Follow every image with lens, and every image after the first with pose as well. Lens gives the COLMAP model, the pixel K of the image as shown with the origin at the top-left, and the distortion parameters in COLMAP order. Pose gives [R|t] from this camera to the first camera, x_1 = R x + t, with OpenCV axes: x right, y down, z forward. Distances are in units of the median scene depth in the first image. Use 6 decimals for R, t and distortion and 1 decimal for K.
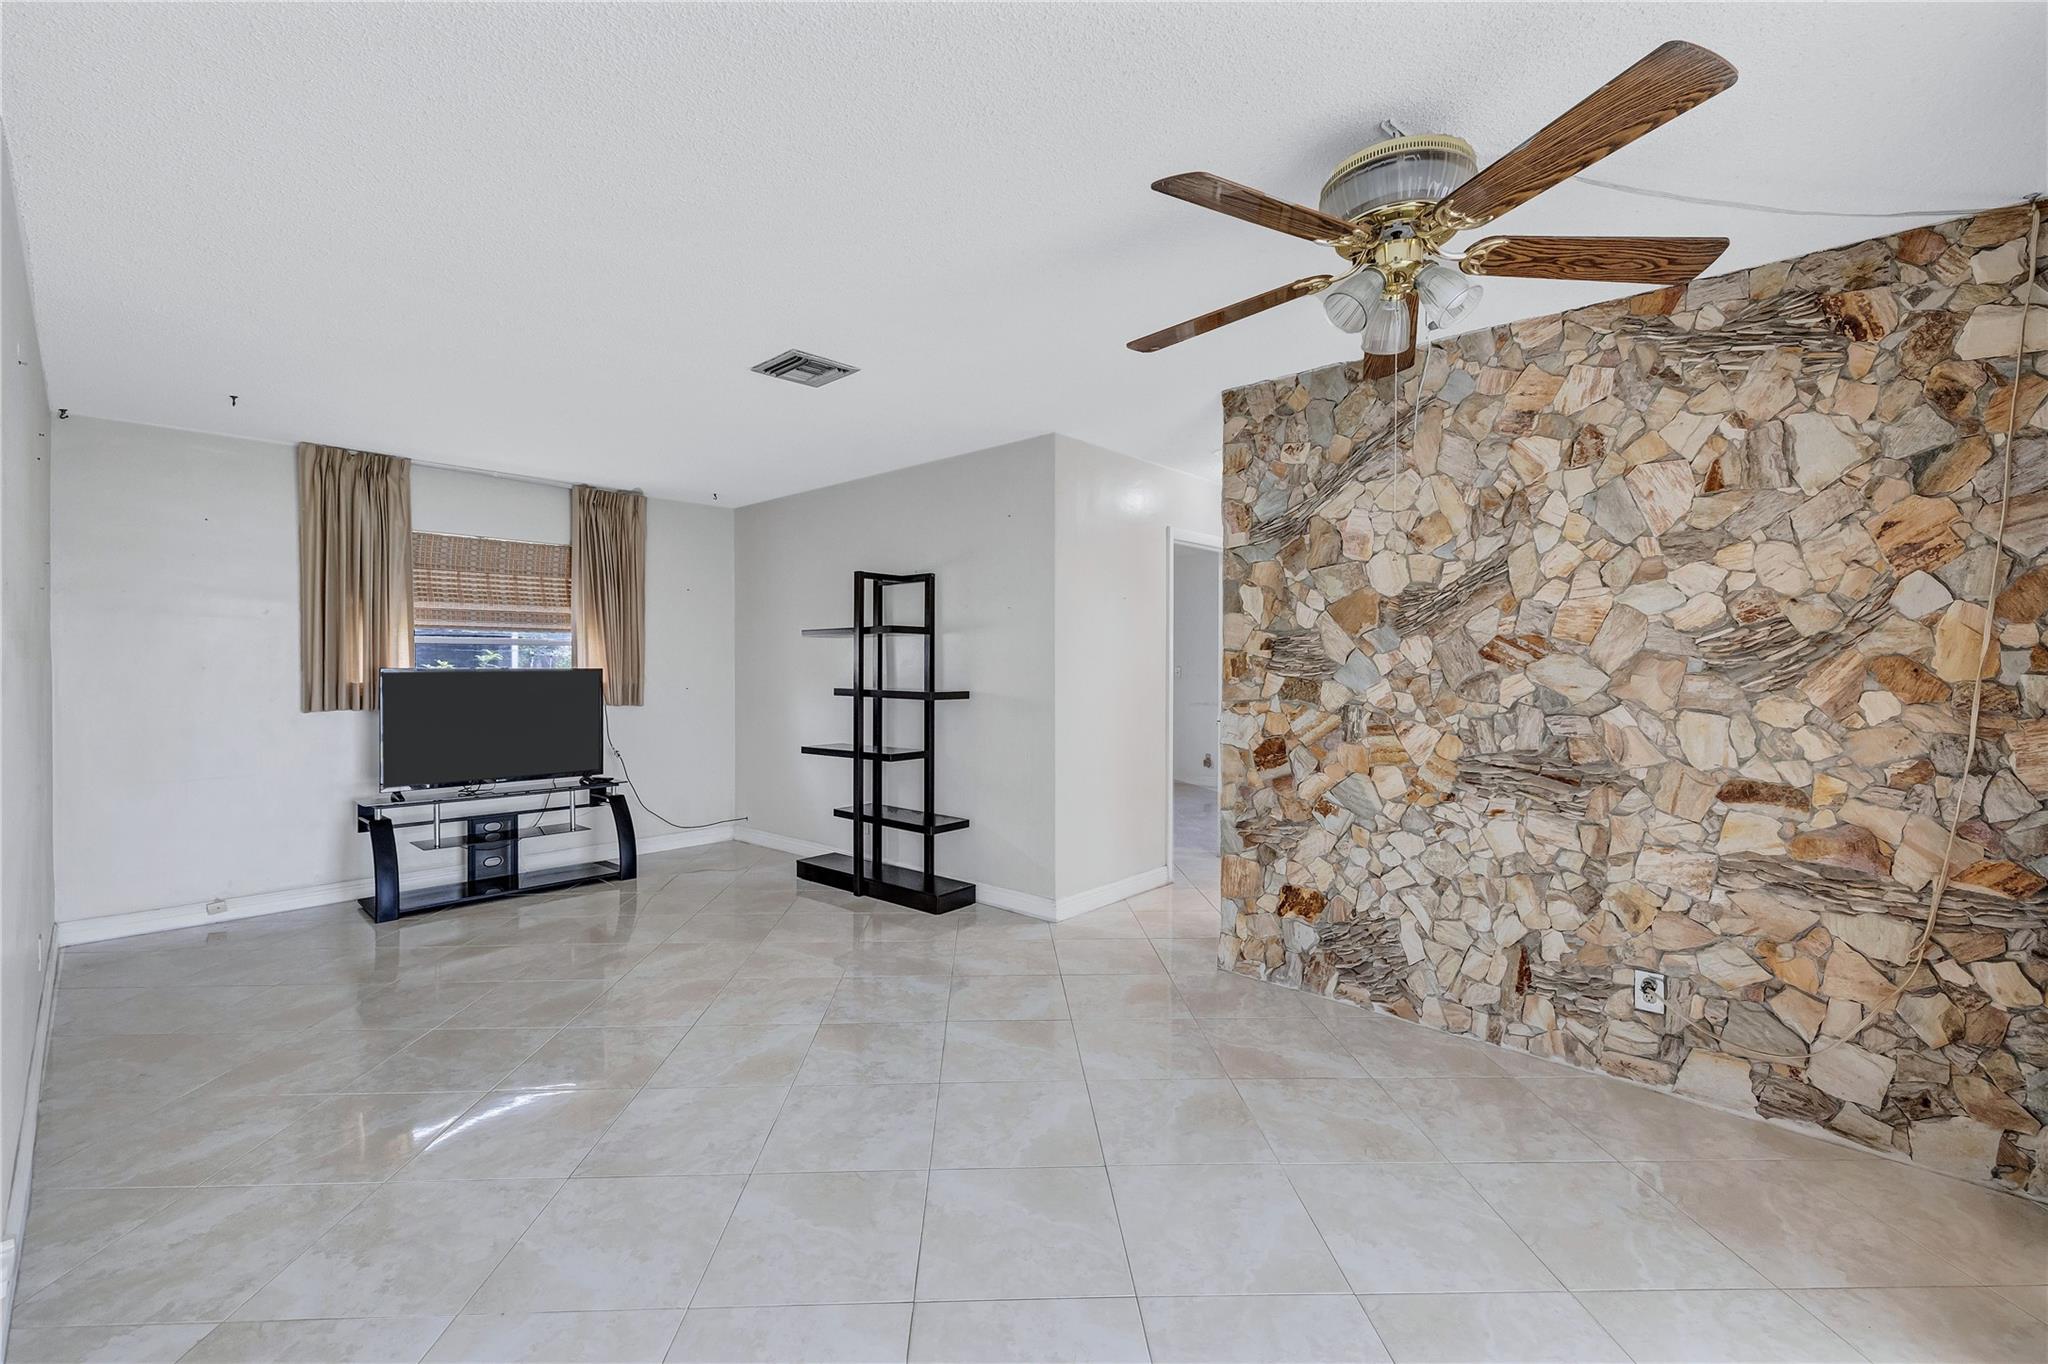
lens RADIAL K [[869.1, 0, 1017.6], [0, 869.1, 663.1], [0, 0, 1]] dist [-0.002016, -0.000251]
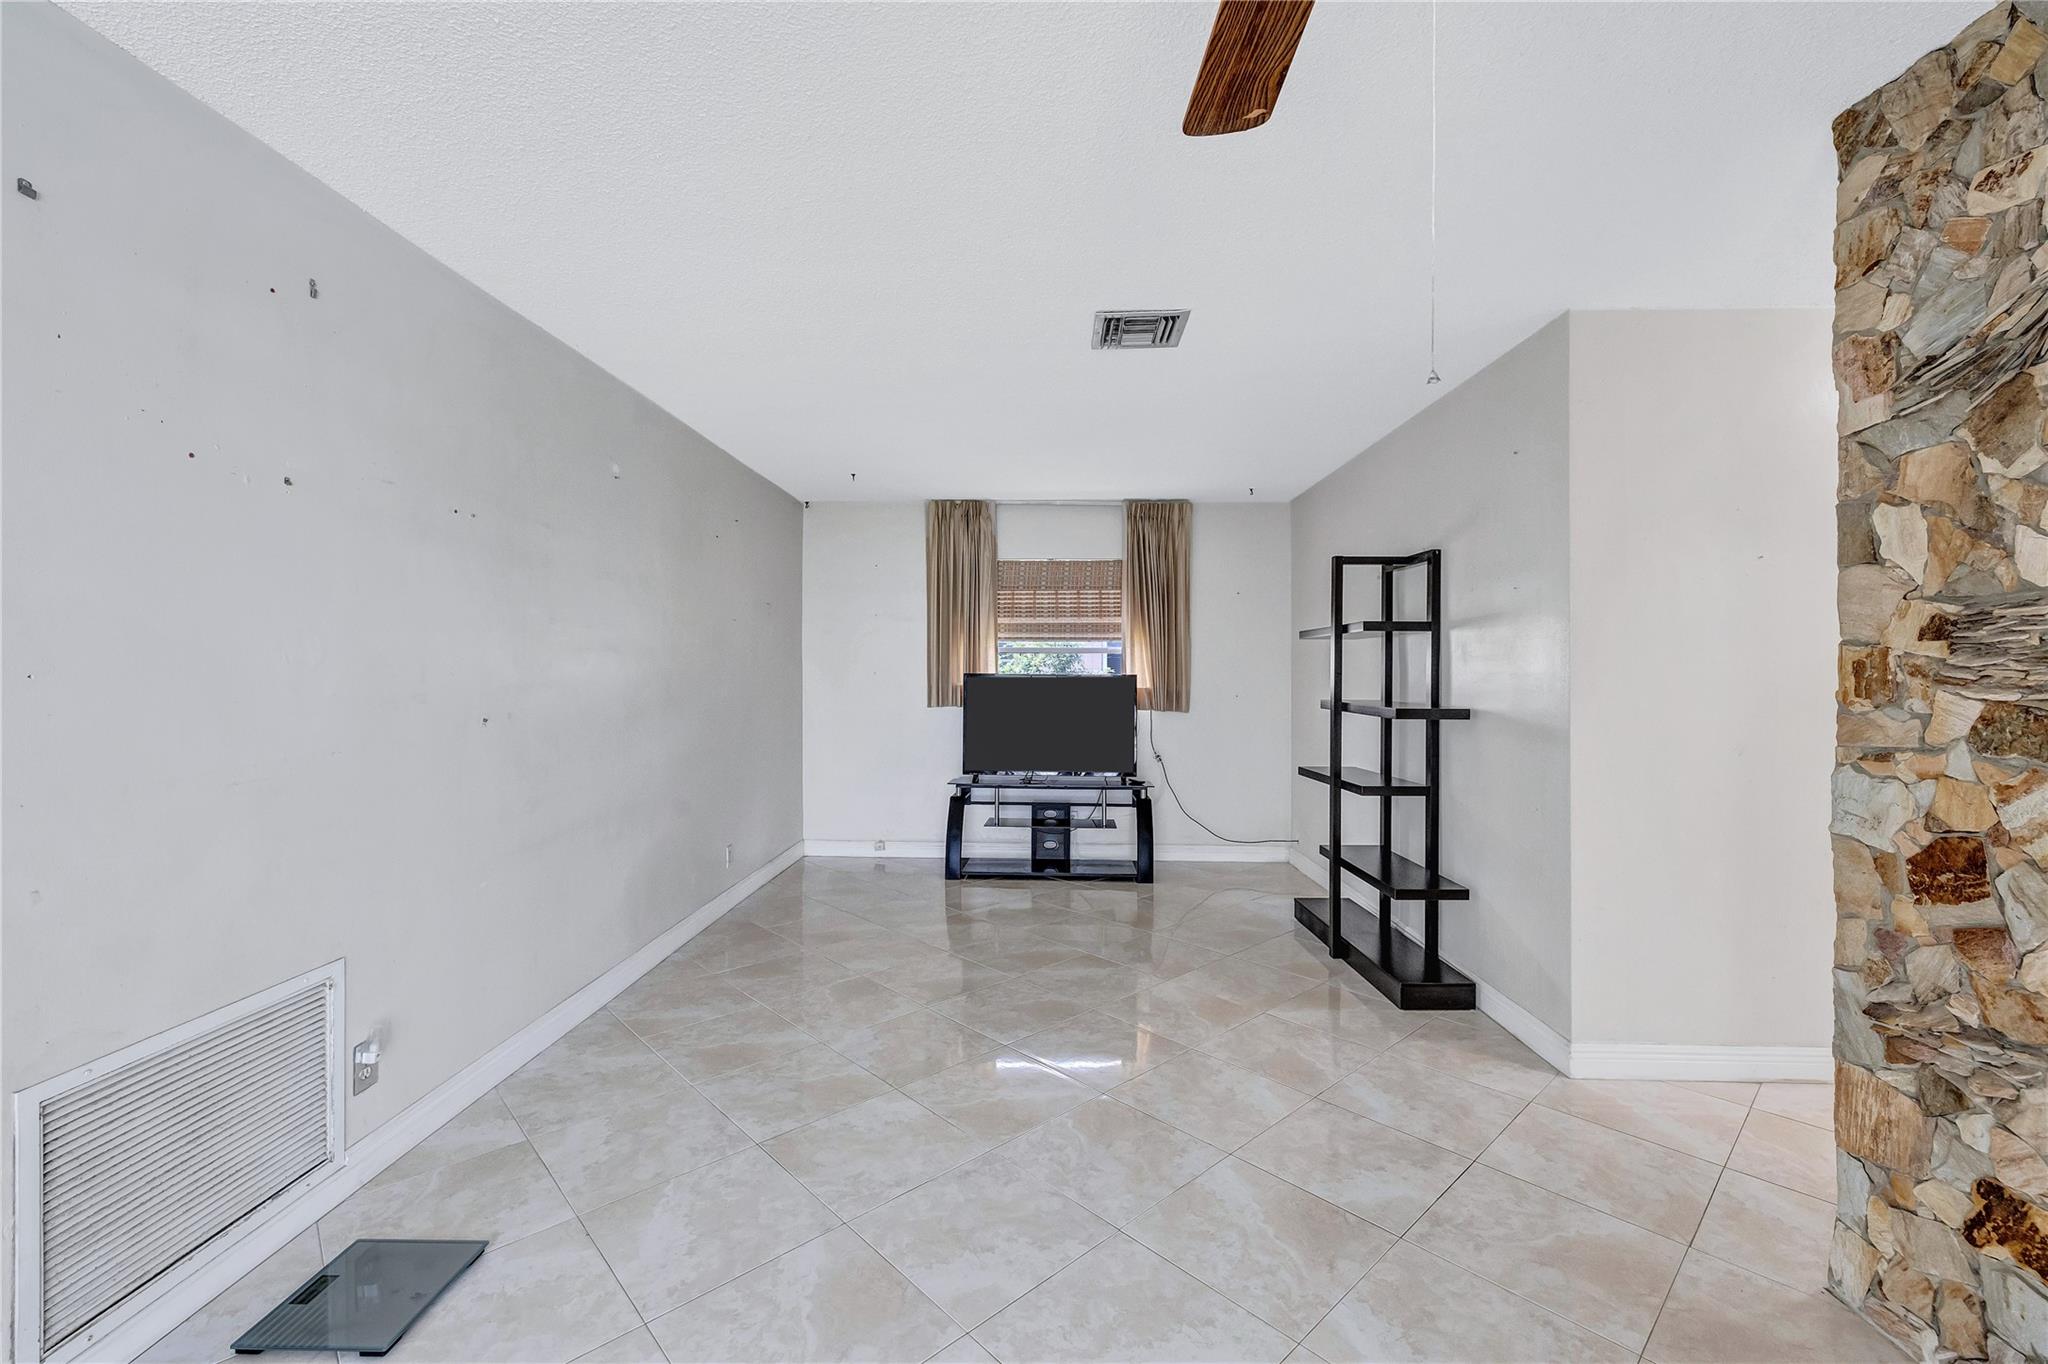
lens RADIAL K [[859.0, 0, 1006.0], [0, 859.0, 660.9], [0, 0, 1]] dist [-0.000383, 0.000042]
pose [[0.645530, -0.006696, -0.763705, 0.304189], [-0.001463, 0.999949, -0.010004, 0.000694], [0.763733, 0.007575, 0.645488, 0.326410]]
